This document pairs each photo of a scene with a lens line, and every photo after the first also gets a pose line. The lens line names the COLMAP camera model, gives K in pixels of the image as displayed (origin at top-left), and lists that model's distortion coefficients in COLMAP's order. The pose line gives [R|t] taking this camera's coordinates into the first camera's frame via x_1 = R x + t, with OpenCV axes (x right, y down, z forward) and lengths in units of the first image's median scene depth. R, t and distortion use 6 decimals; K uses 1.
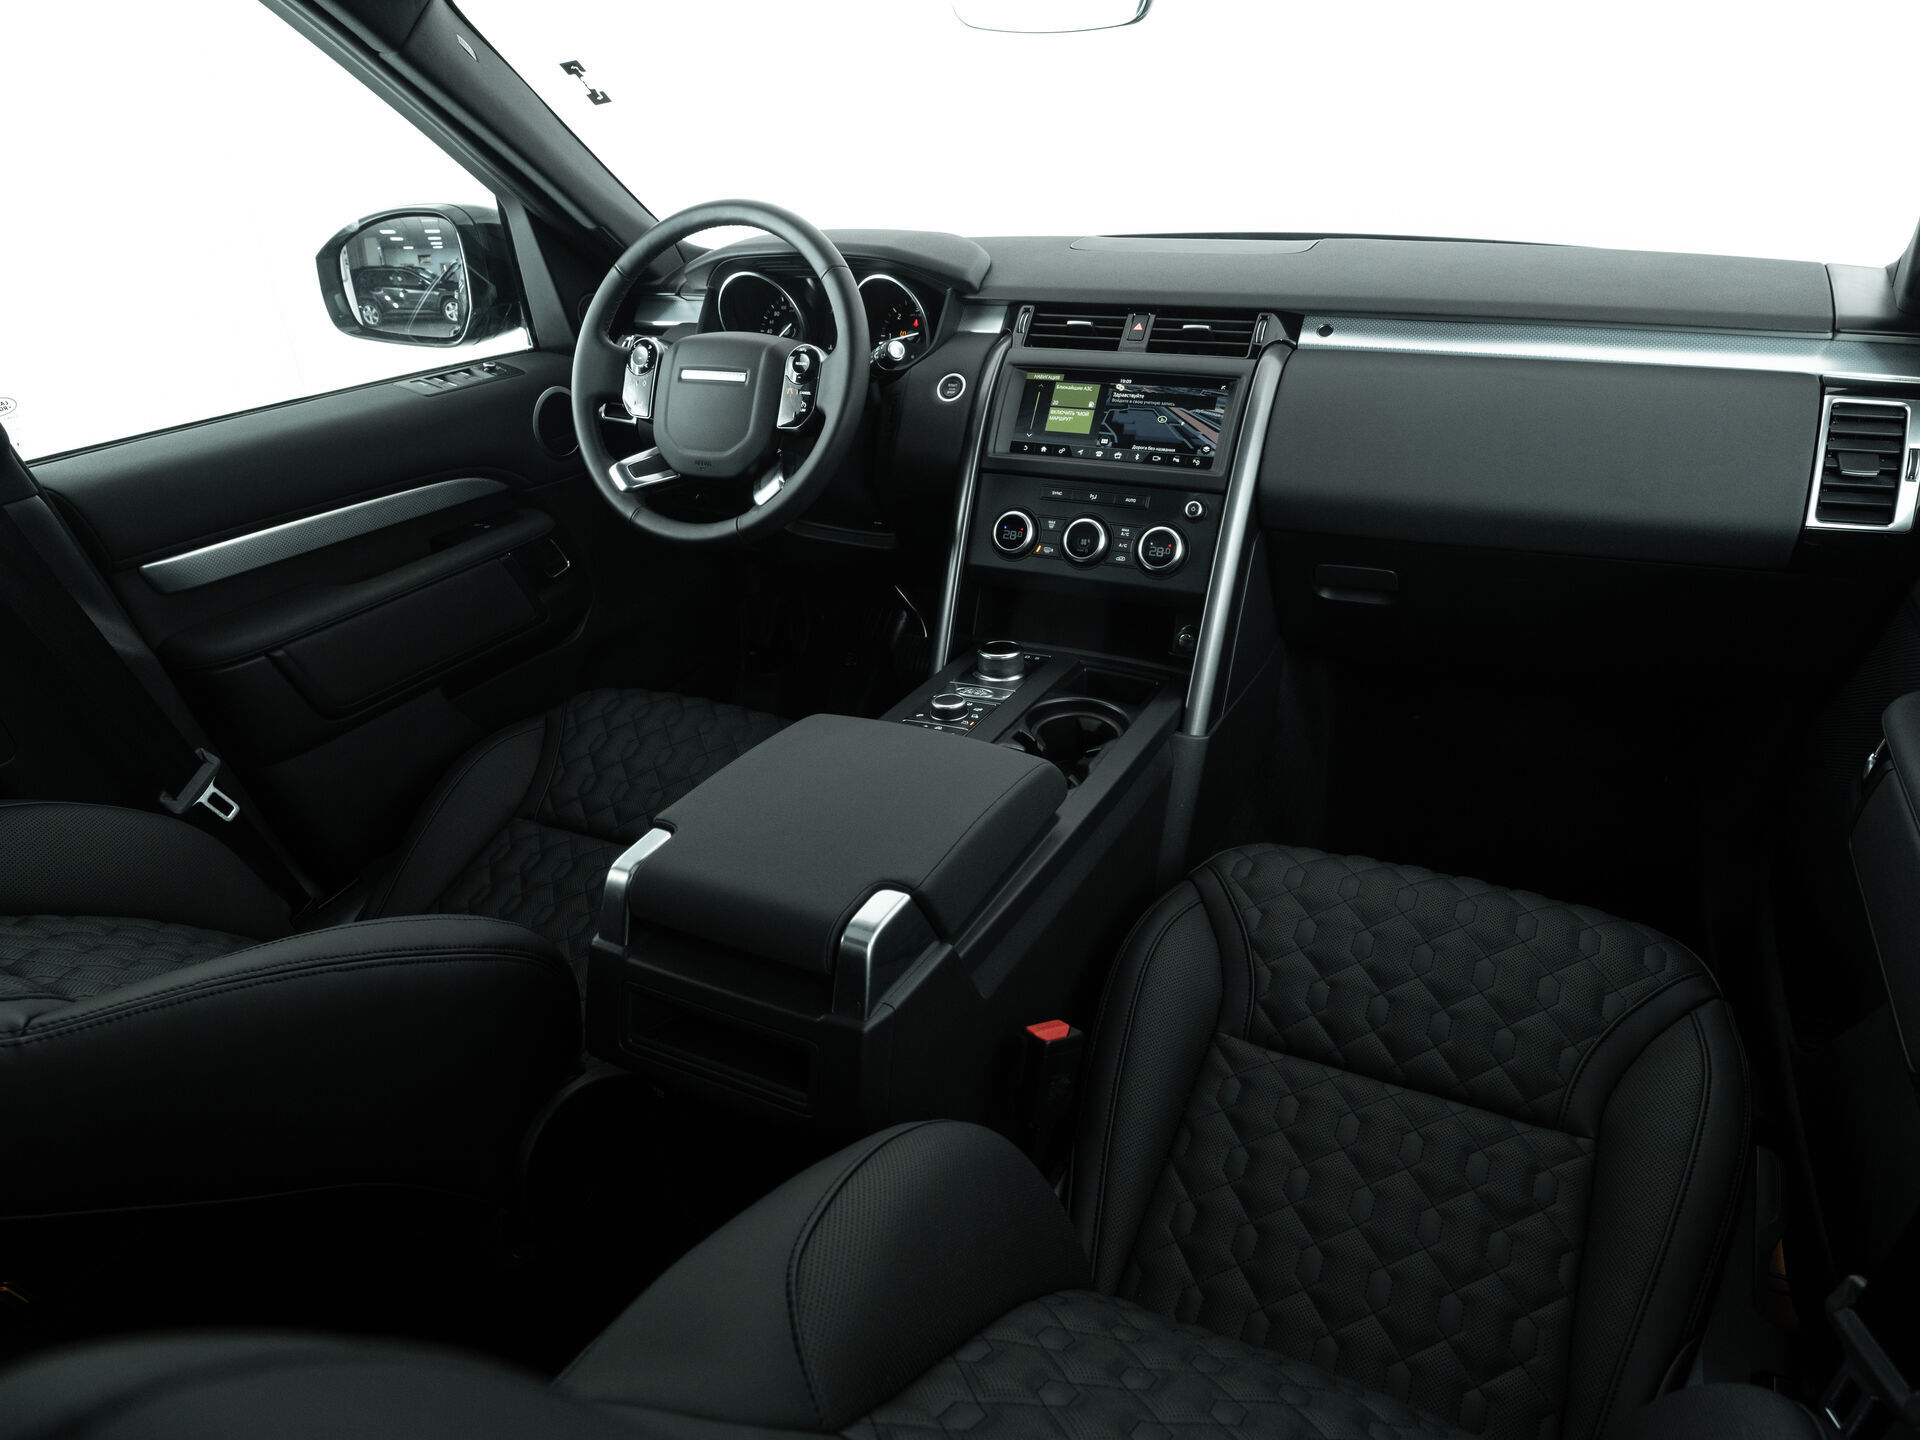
lens RADIAL K [[1241.0, 0, 959.8], [0, 1241.0, 713.2], [0, 0, 1]] dist [-0.021923, 0.000321]
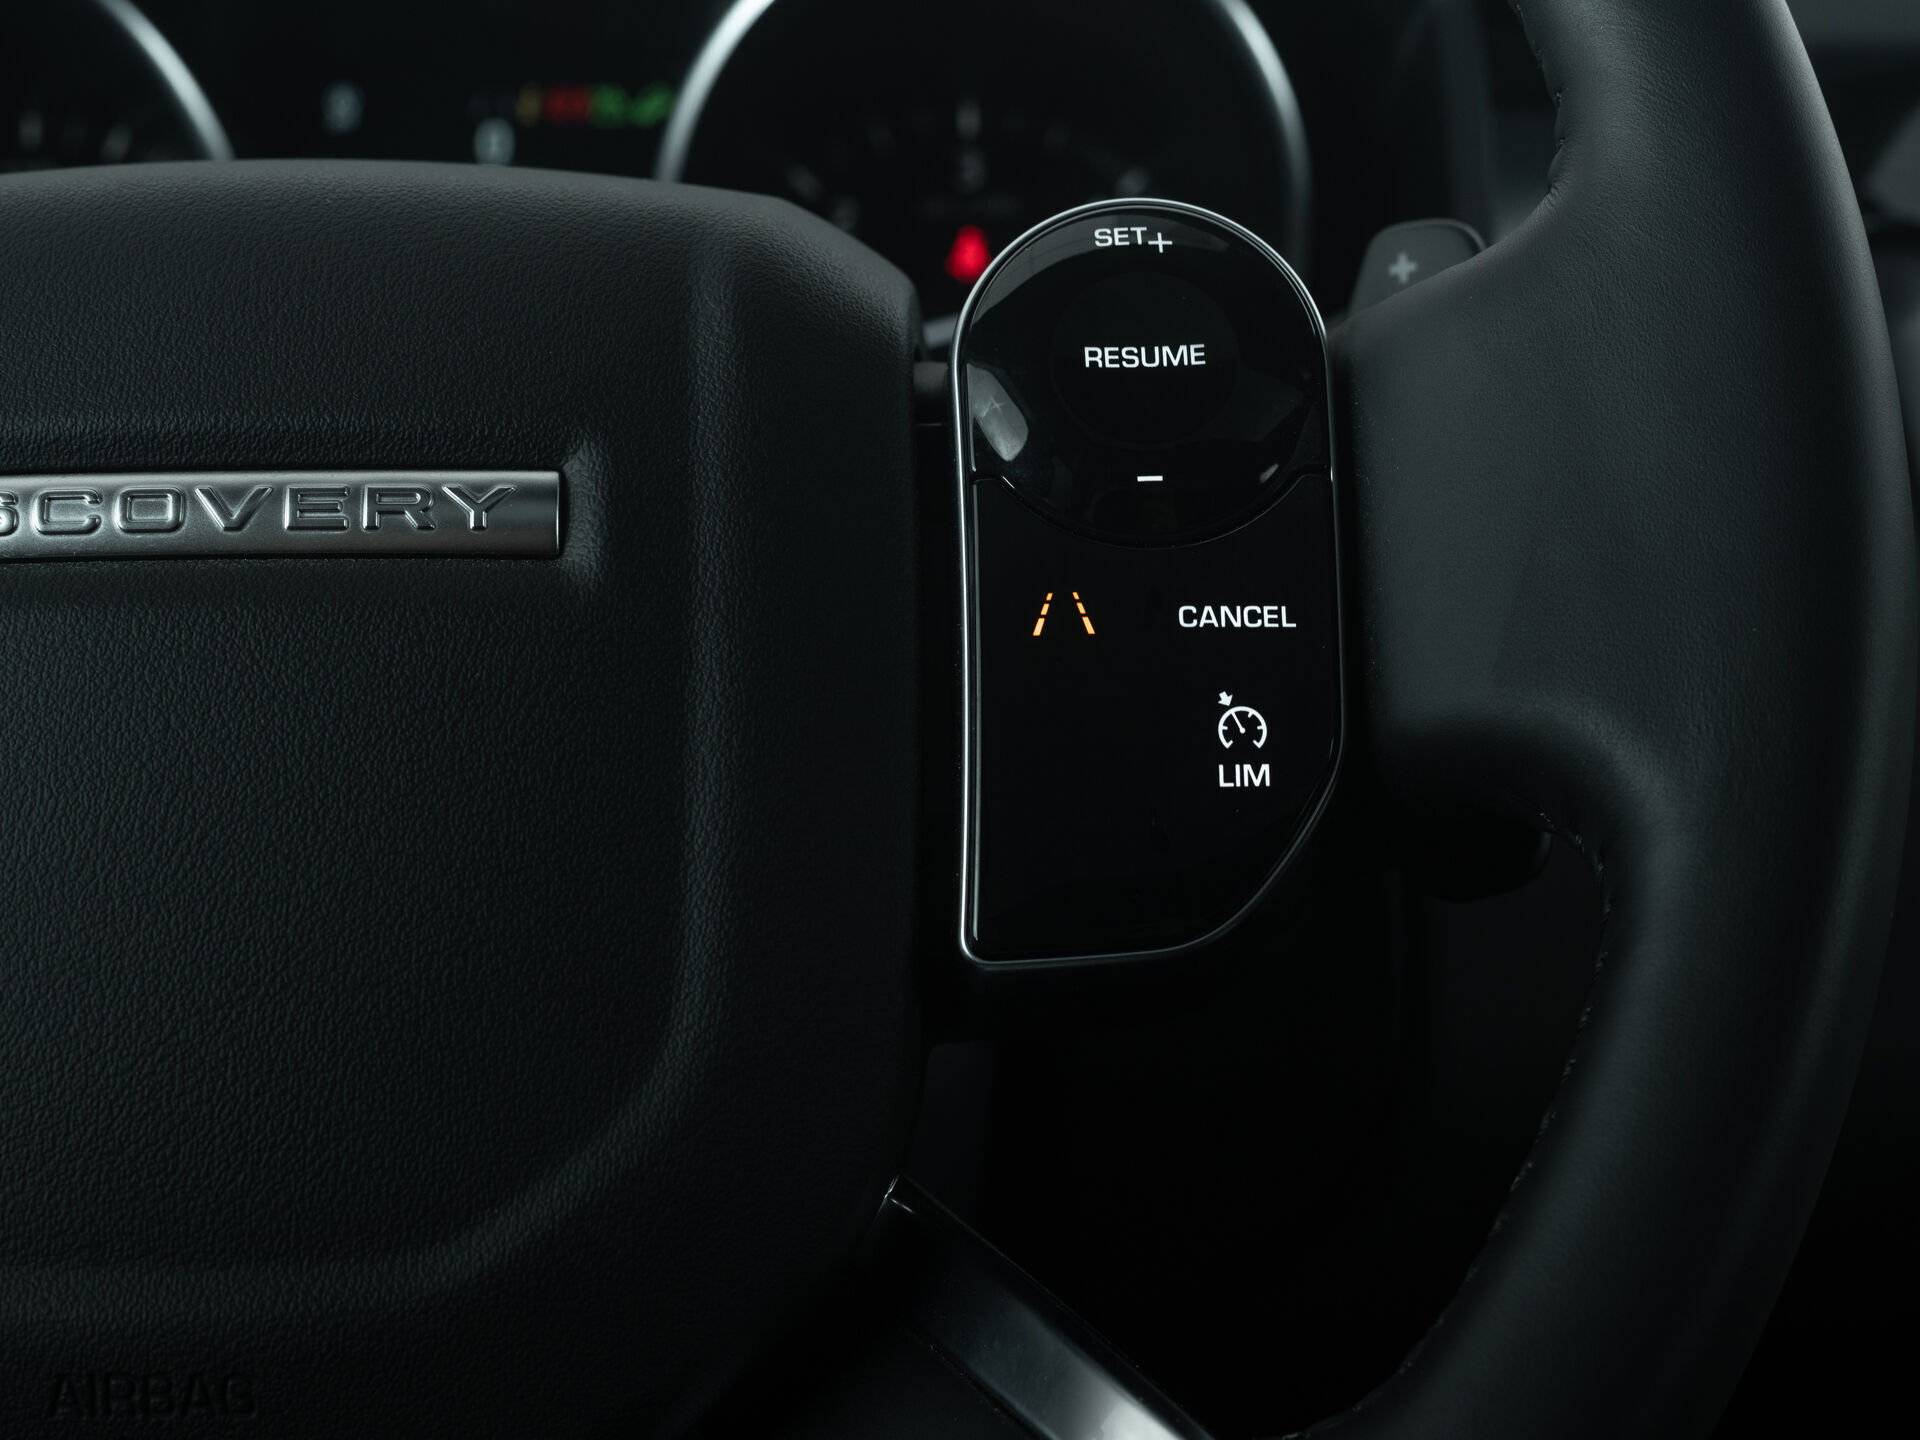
lens RADIAL K [[3331.7, 0, 960.0], [0, 3331.7, 720.0], [0, 0, 1]] dist [-0.142979, 0.033020]
pose [[0.889922, -0.054471, 0.452848, -0.267339], [0.174910, 0.957695, -0.228530, -0.185010], [-0.421242, 0.282581, 0.861802, 0.749947]]
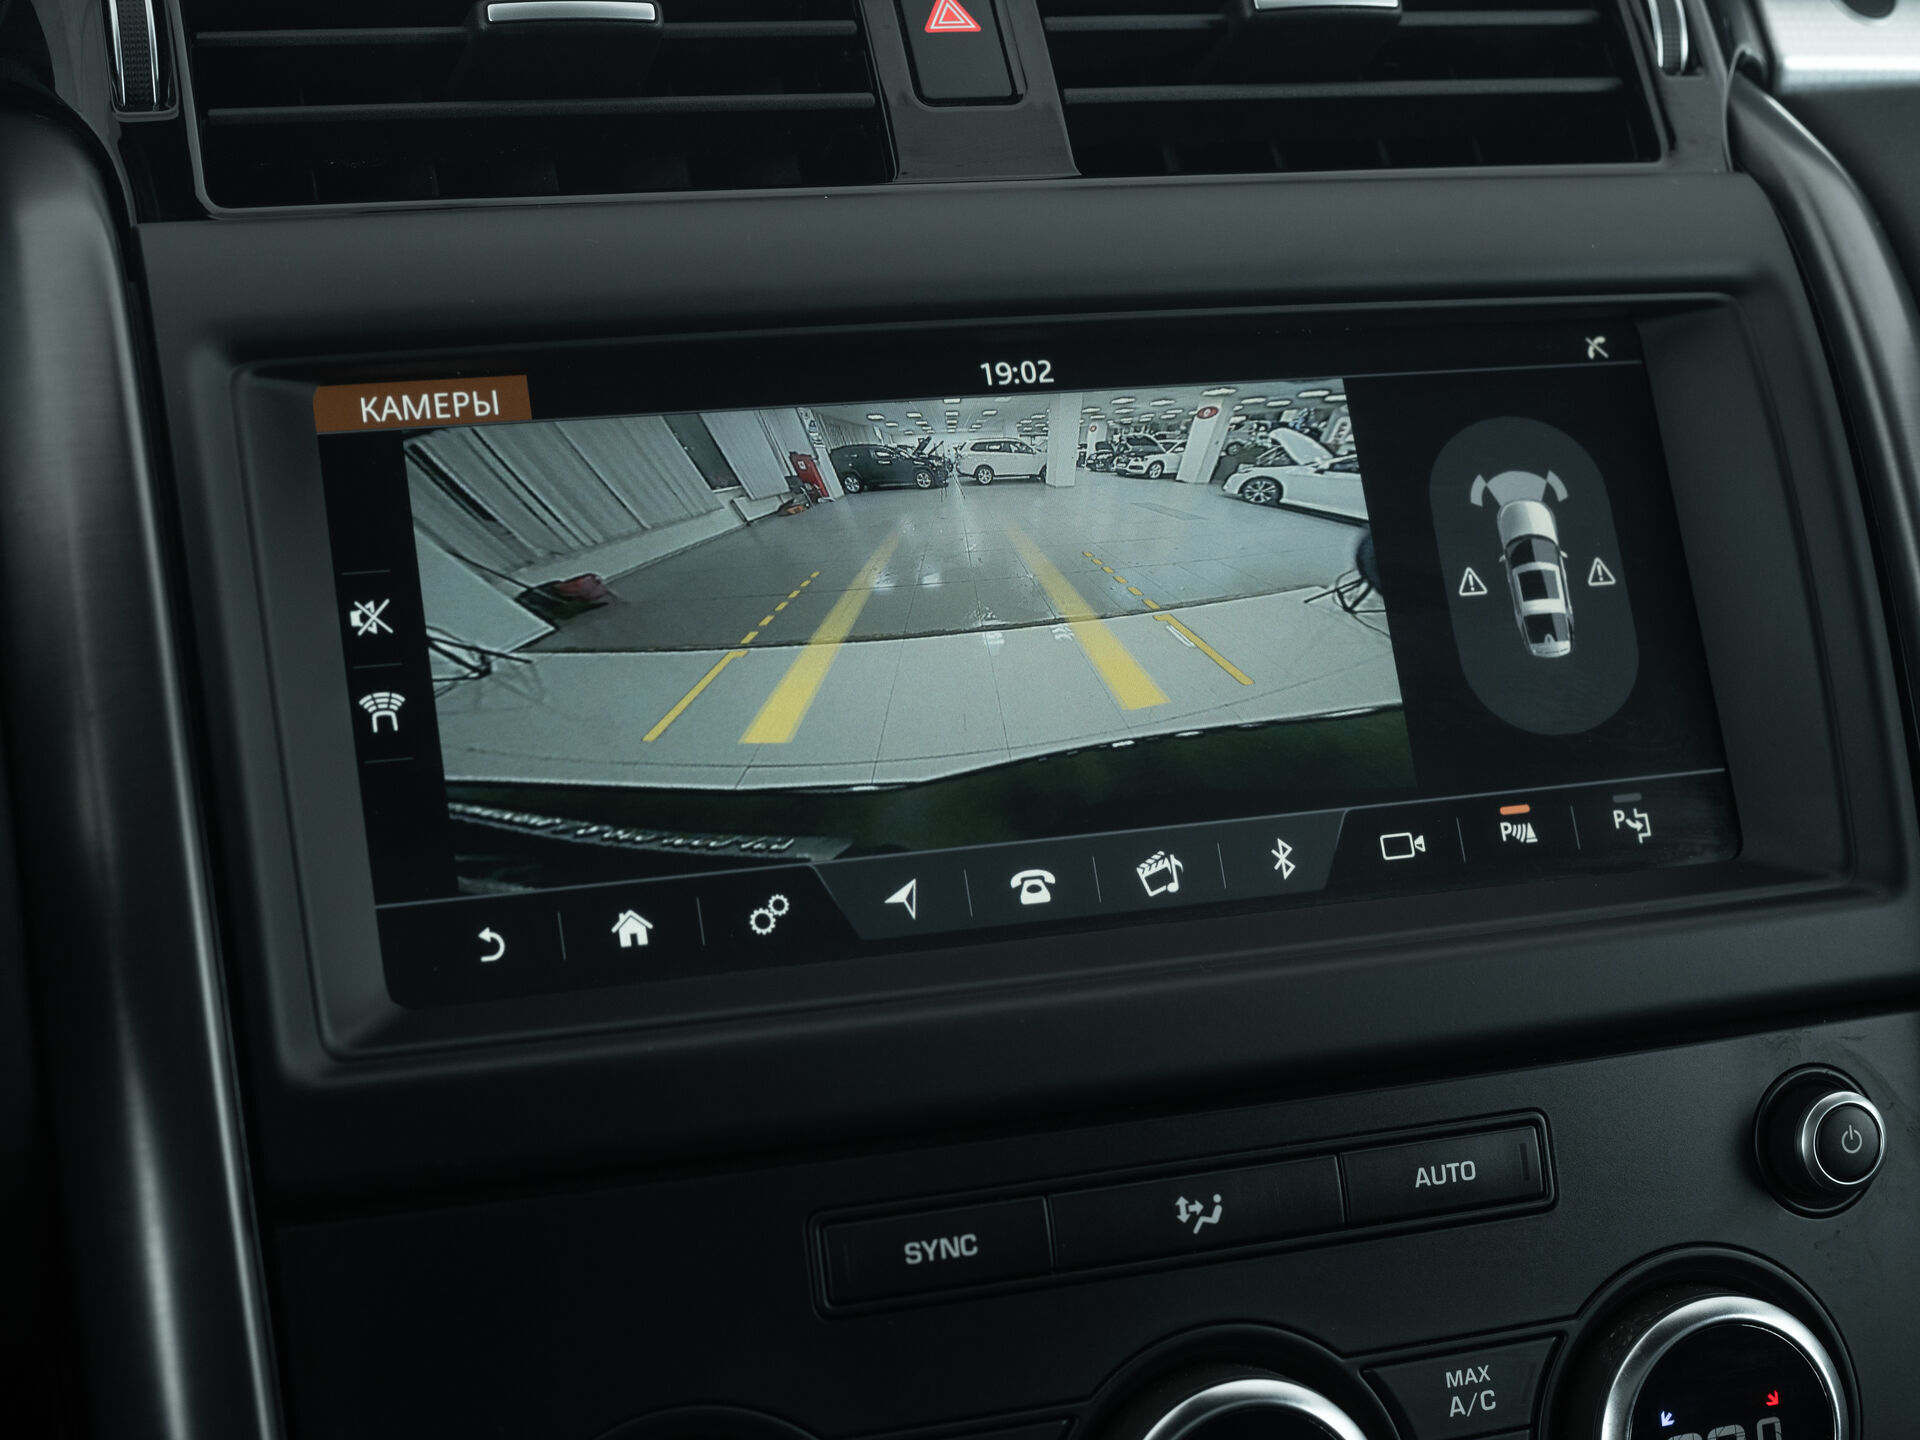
lens RADIAL K [[3331.7, 0, 960.0], [0, 3331.7, 720.0], [0, 0, 1]] dist [-0.142979, 0.033020]
pose [[0.692505, -0.209191, 0.690417, -0.158294], [0.243665, 0.968617, 0.049082, -0.247824], [-0.679017, 0.134241, 0.721744, 0.716273]]
